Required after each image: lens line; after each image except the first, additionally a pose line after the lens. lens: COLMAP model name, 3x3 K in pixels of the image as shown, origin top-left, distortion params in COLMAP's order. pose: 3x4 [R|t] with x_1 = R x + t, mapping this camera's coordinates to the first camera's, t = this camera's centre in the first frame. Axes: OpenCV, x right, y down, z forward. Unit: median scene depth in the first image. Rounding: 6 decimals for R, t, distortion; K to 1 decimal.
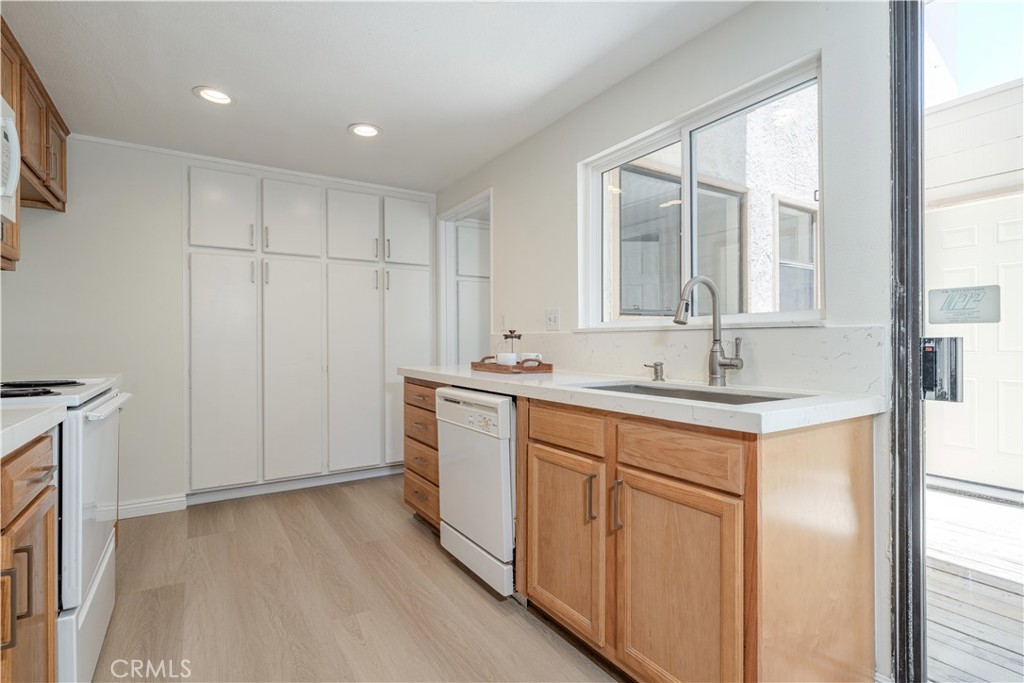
lens RADIAL K [[501.5, 0, 512.0], [0, 501.5, 341.5], [0, 0, 1]] dist [0.002043, 0.000084]
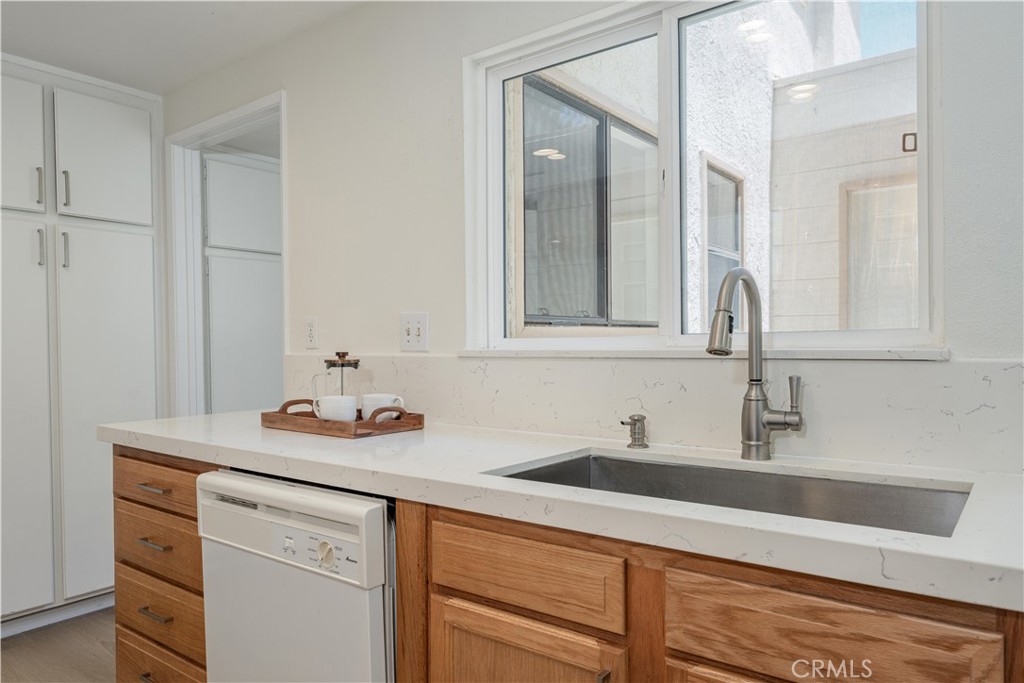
lens RADIAL K [[685.2, 0, 513.4], [0, 685.2, 357.4], [0, 0, 1]] dist [0.001001, -0.001825]
pose [[0.937627, -0.010819, 0.347476, -0.086873], [0.004762, 0.999822, 0.018281, -0.030414], [-0.347612, -0.015486, 0.937511, 0.246438]]
